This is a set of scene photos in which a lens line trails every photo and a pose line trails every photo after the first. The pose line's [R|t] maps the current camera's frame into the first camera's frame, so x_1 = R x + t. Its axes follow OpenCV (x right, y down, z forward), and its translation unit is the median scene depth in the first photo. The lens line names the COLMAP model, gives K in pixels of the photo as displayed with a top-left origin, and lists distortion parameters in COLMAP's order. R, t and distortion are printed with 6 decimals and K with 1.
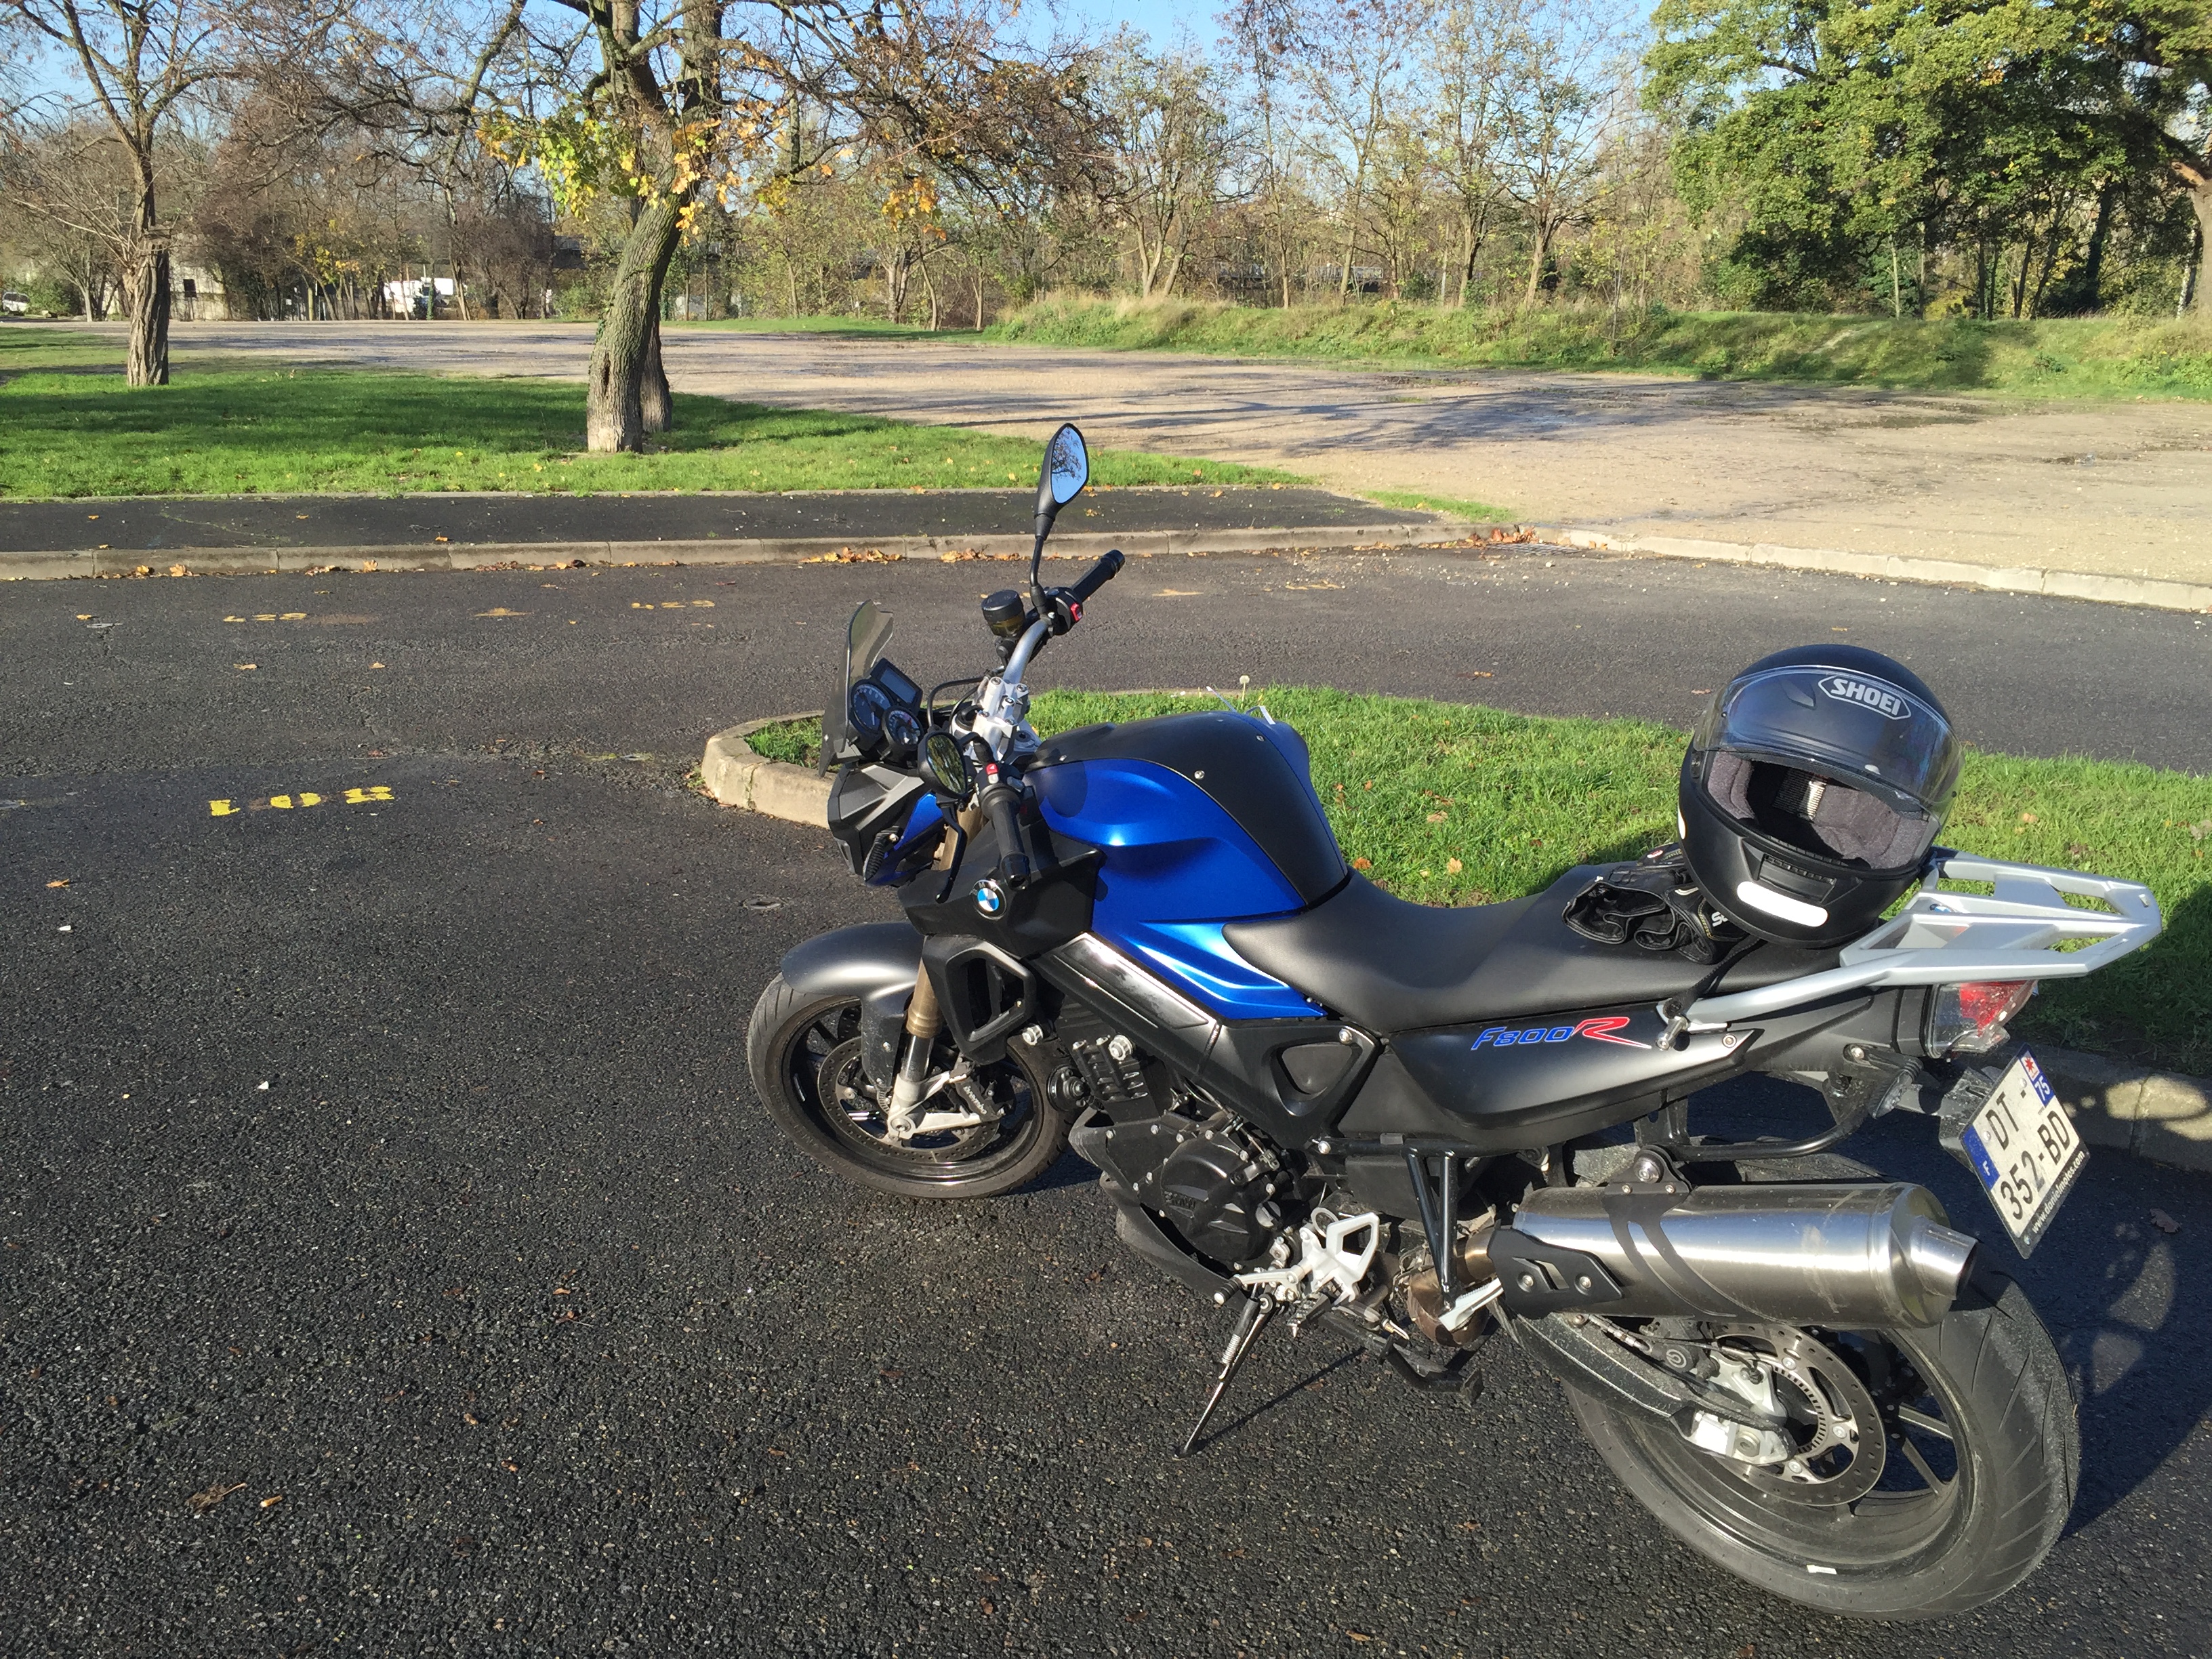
lens RADIAL K [[1884.7, 0, 1106.0], [0, 1884.7, 829.5], [0, 0, 1]] dist [0.078826, -0.077997]
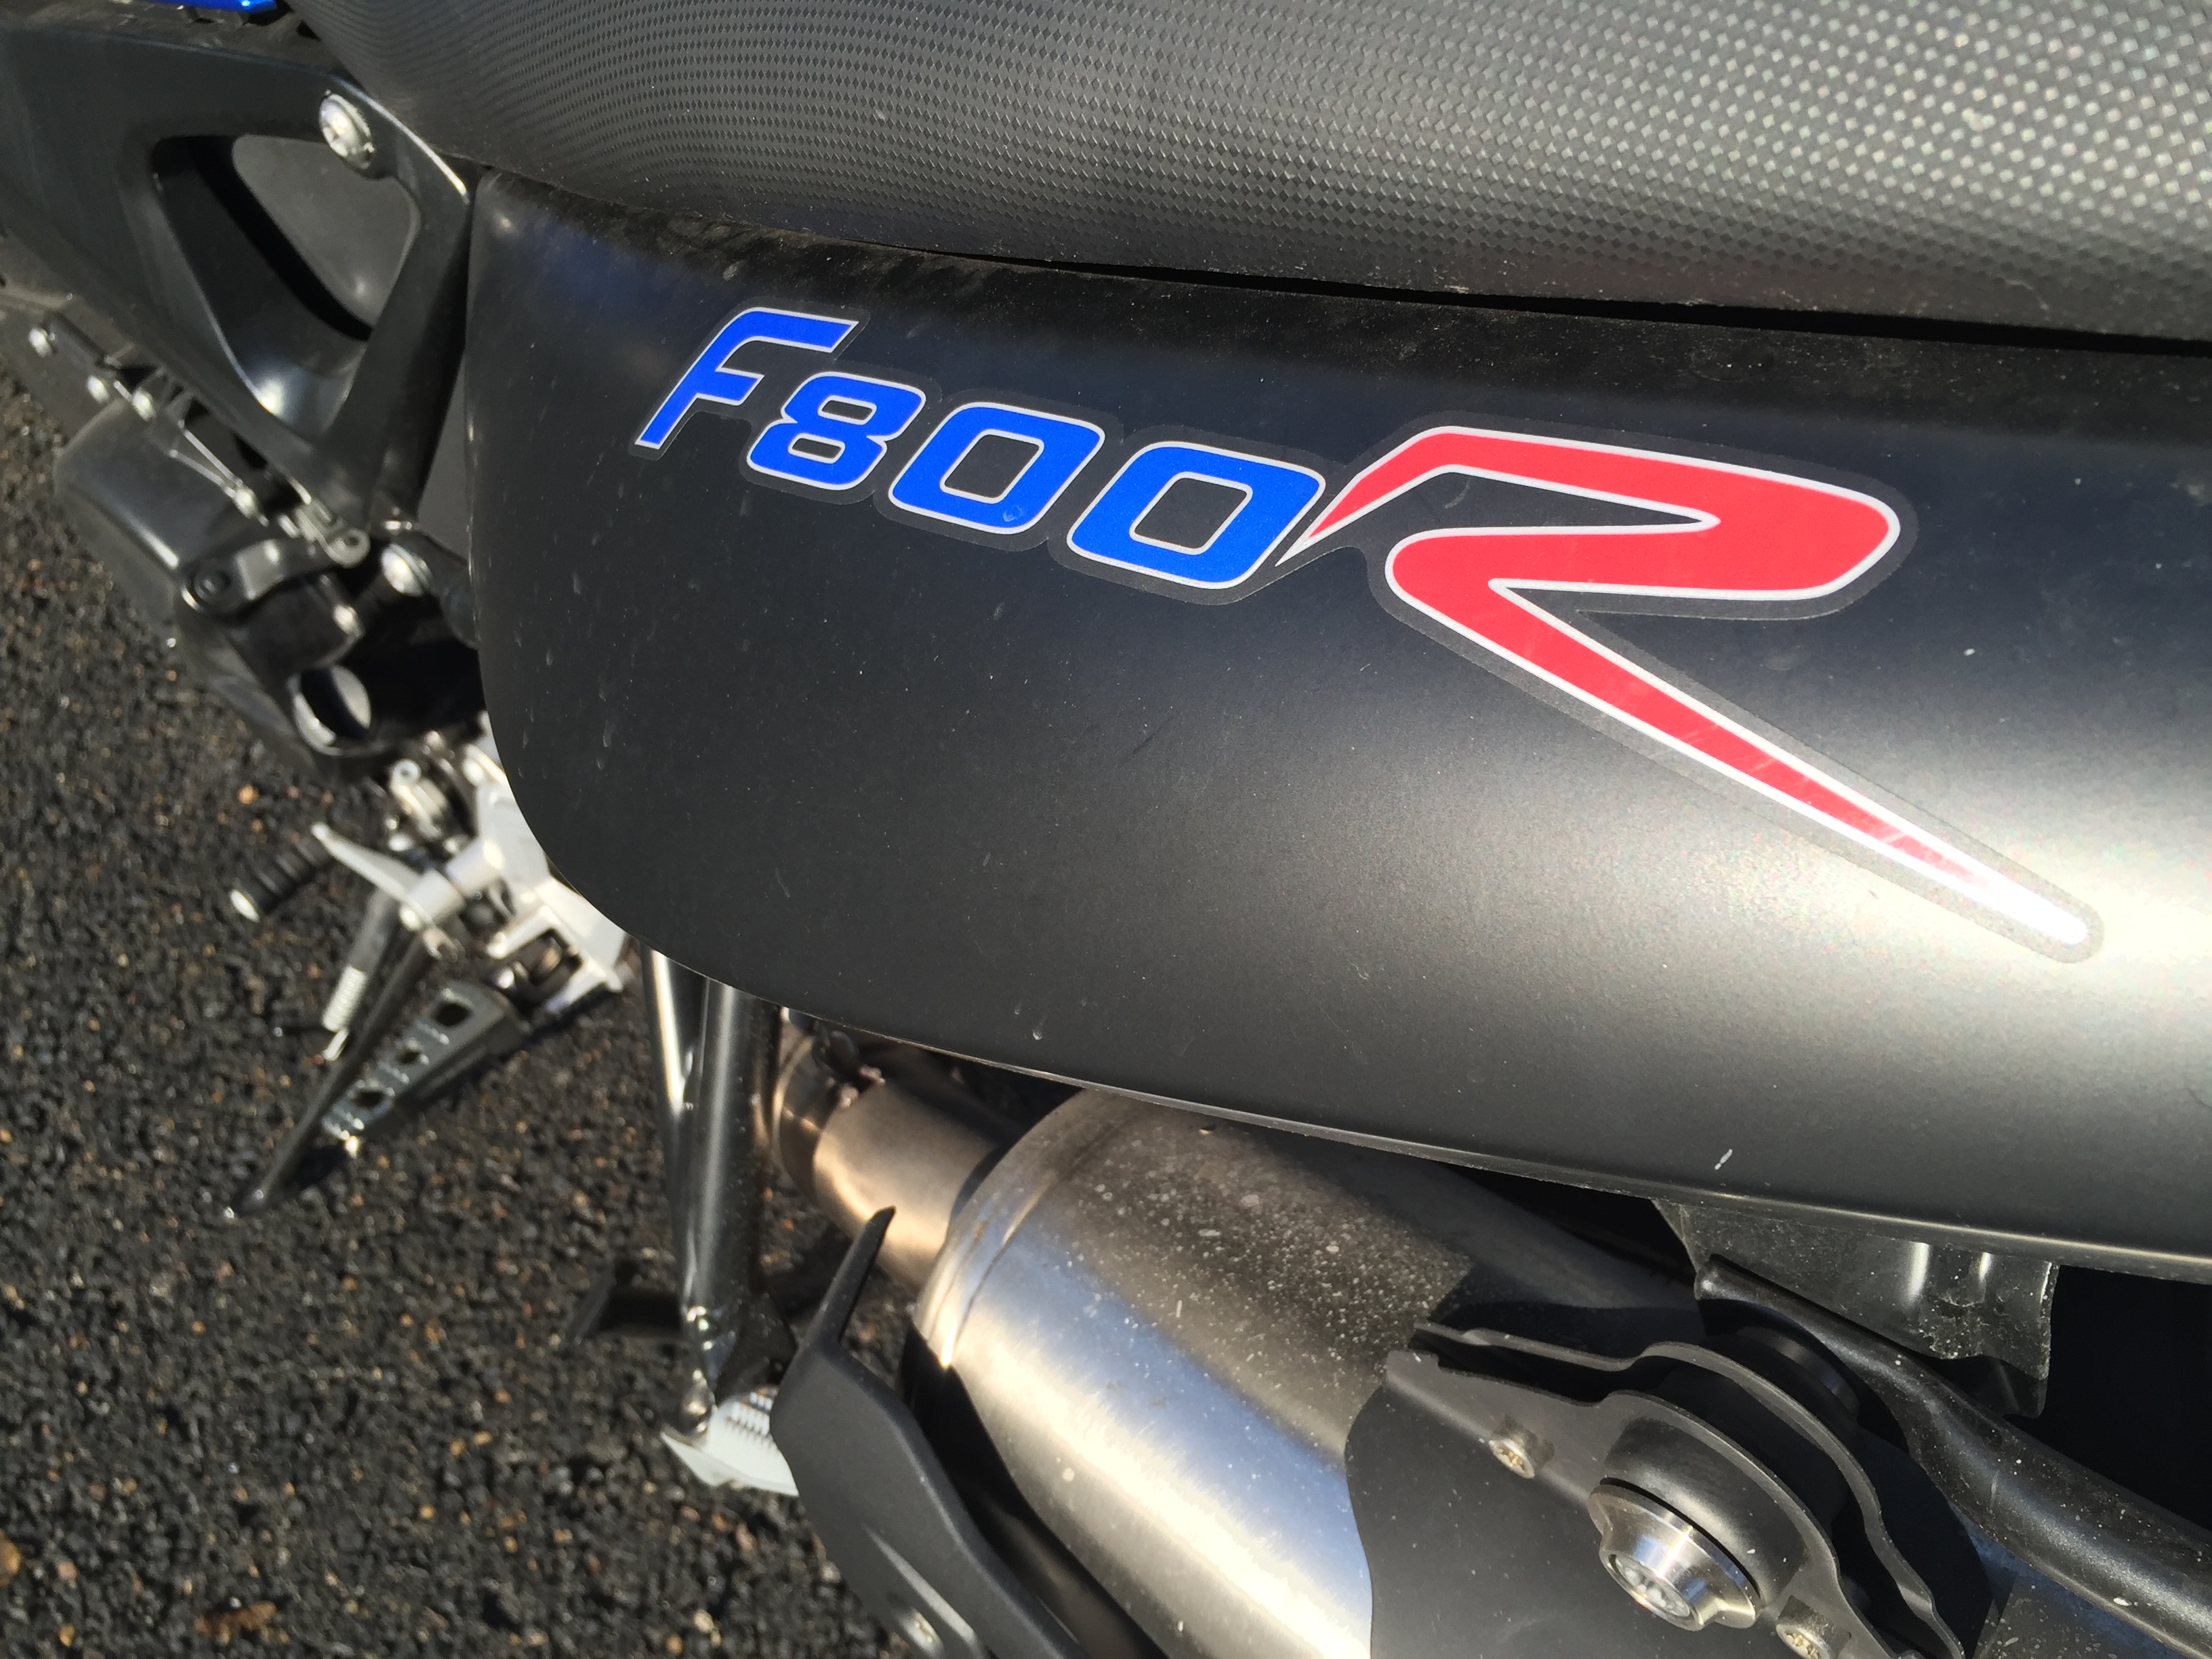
lens RADIAL K [[1884.7, 0, 1106.0], [0, 1884.7, 829.5], [0, 0, 1]] dist [0.078826, -0.077997]
pose [[0.996770, 0.053656, 0.059758, 0.197062], [-0.077181, 0.845710, 0.528031, 0.057106], [-0.022206, -0.530938, 0.847120, 0.772926]]
